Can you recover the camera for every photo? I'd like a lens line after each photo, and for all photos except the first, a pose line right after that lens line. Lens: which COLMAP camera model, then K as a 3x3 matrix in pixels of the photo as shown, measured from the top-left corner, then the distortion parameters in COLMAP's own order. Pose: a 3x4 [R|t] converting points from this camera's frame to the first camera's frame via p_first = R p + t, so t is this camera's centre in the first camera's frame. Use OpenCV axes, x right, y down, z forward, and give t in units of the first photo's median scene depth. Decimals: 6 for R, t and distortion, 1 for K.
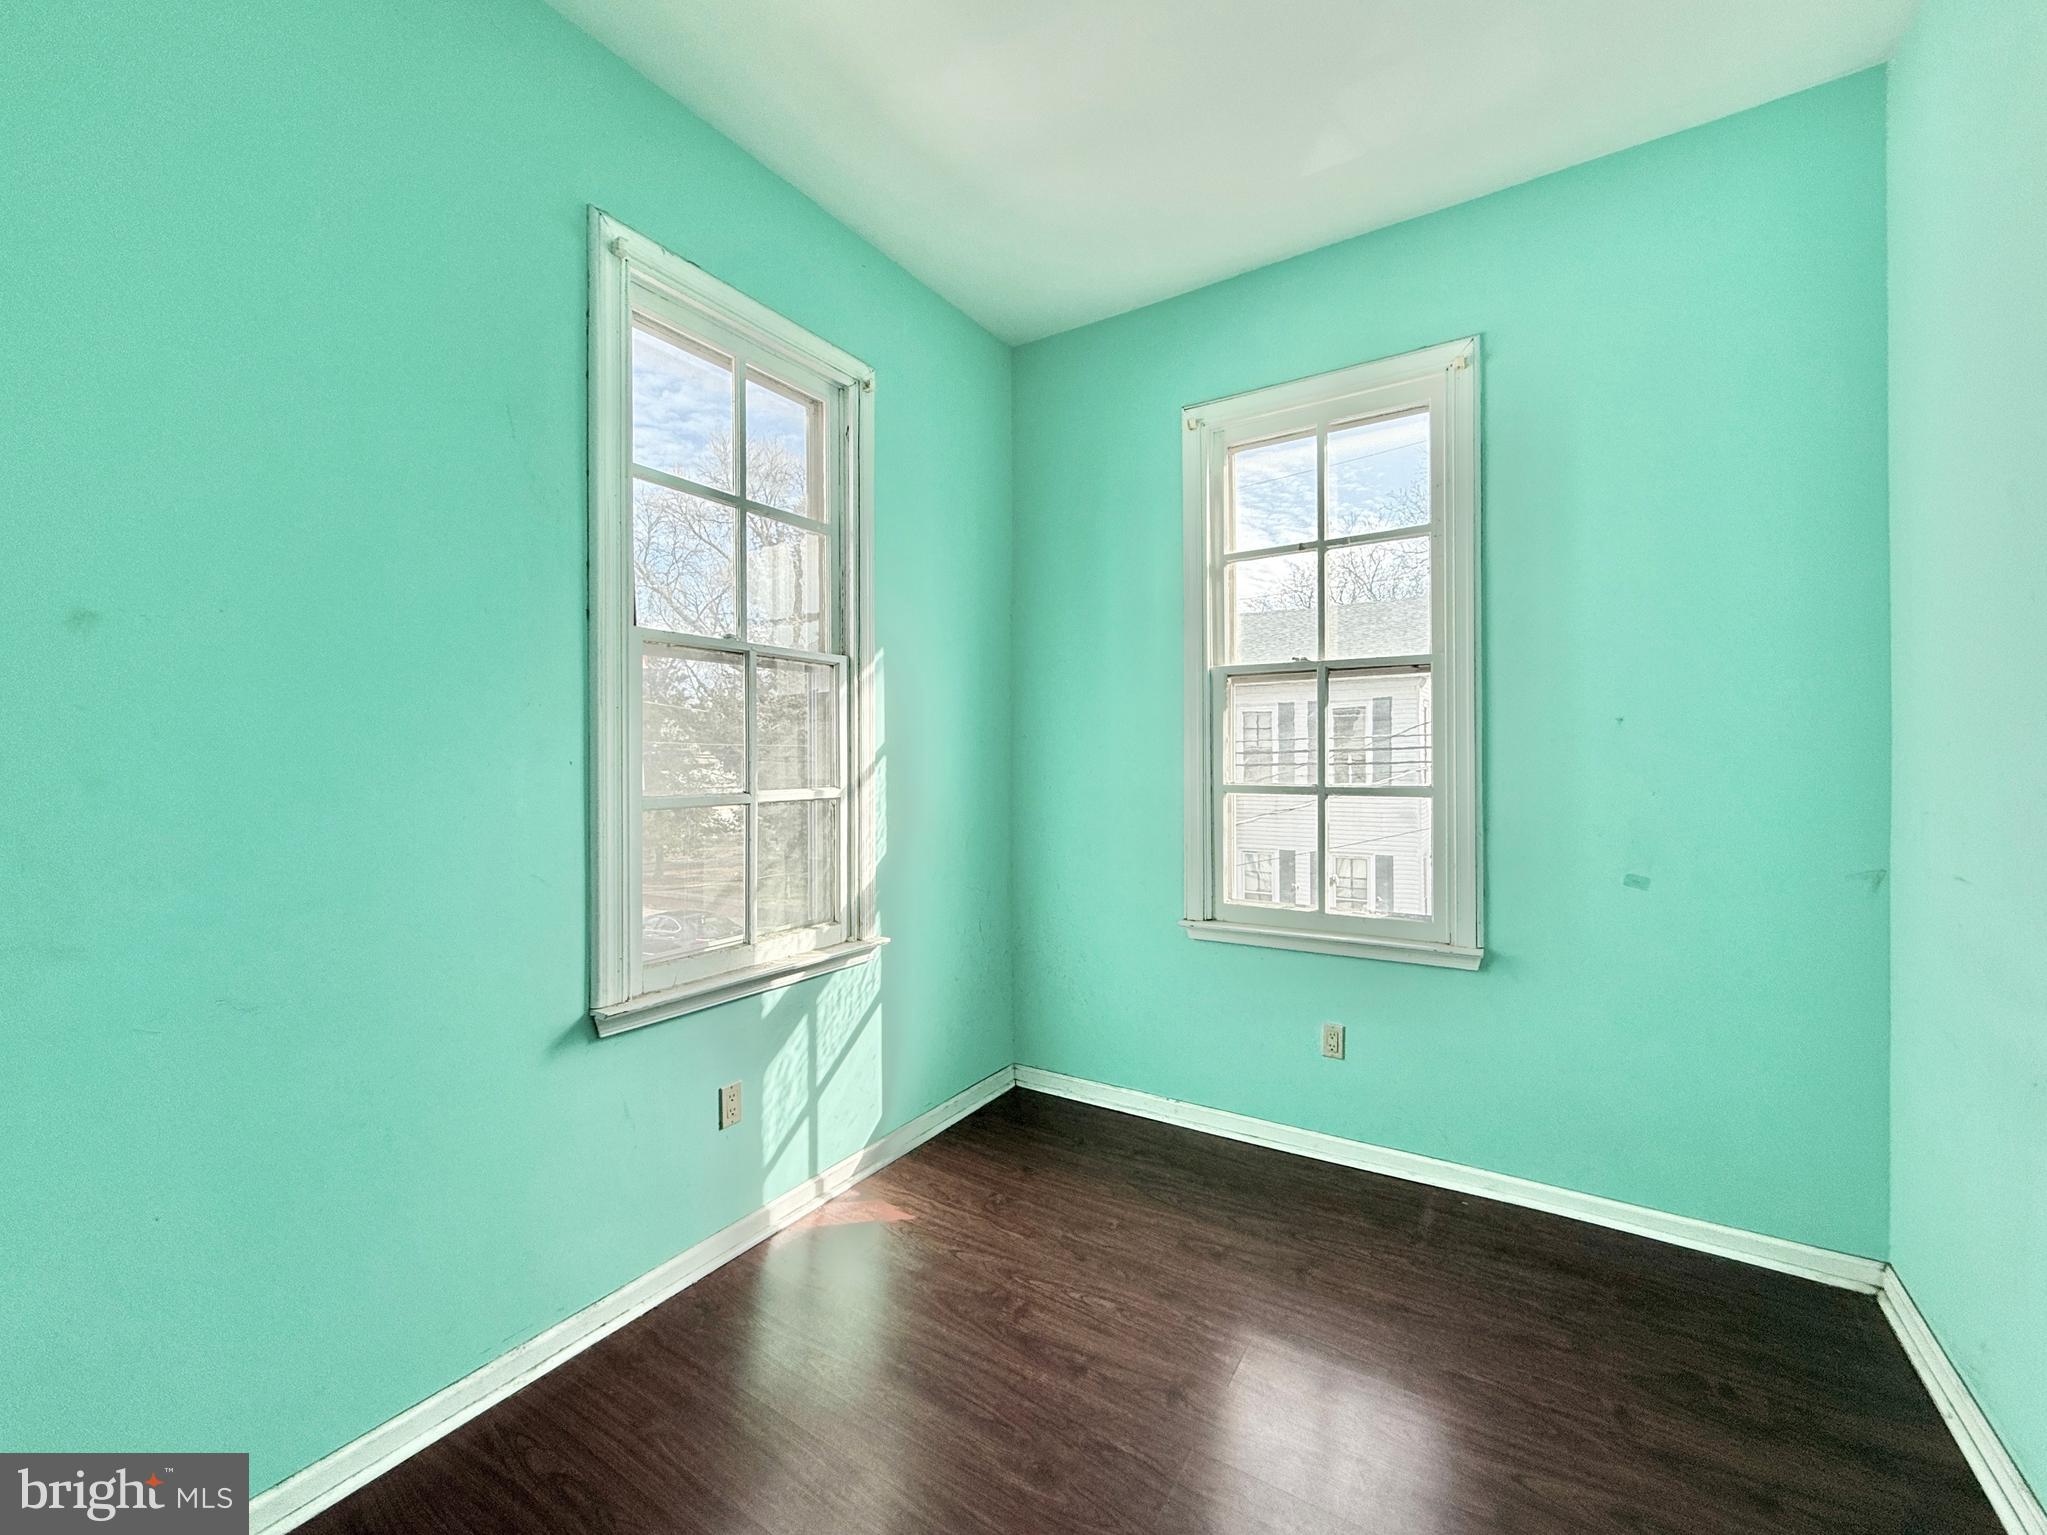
lens RADIAL K [[825.2, 0, 1035.4], [0, 825.2, 752.0], [0, 0, 1]] dist [0.003738, -0.000917]
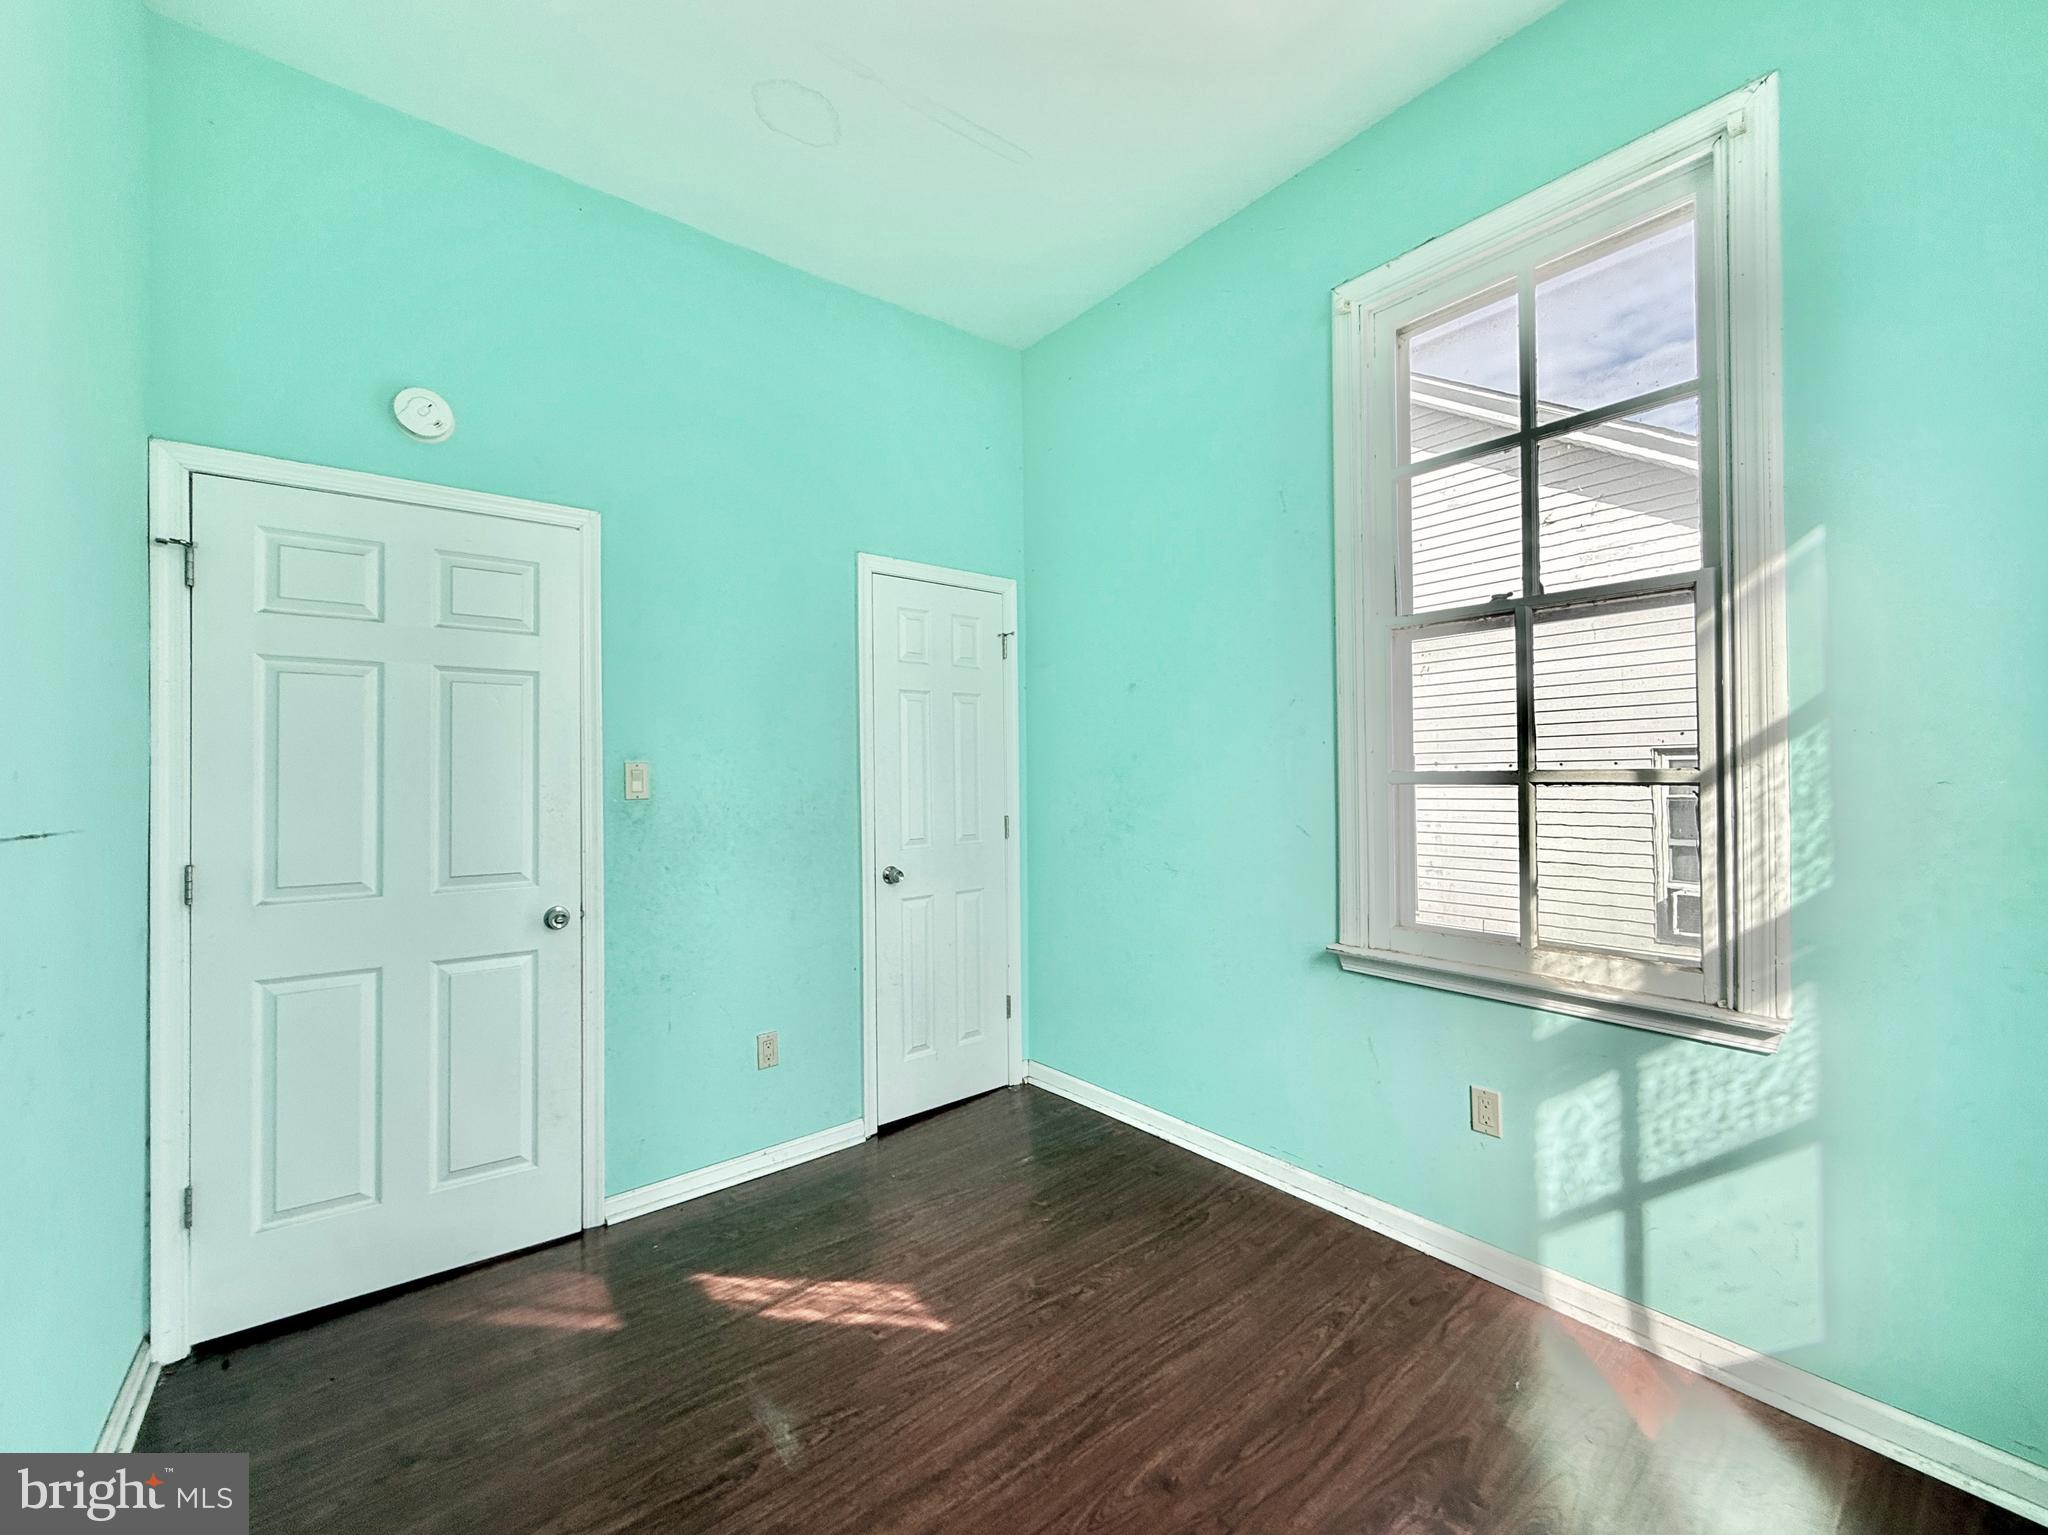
lens RADIAL K [[825.7, 0, 1023.0], [0, 825.7, 774.8], [0, 0, 1]] dist [0.003738, -0.000917]
pose [[-0.309044, -0.001541, -0.951047, 0.606710], [0.009088, 0.999948, -0.004573, 0.049558], [0.951004, -0.010056, -0.309014, 0.734210]]
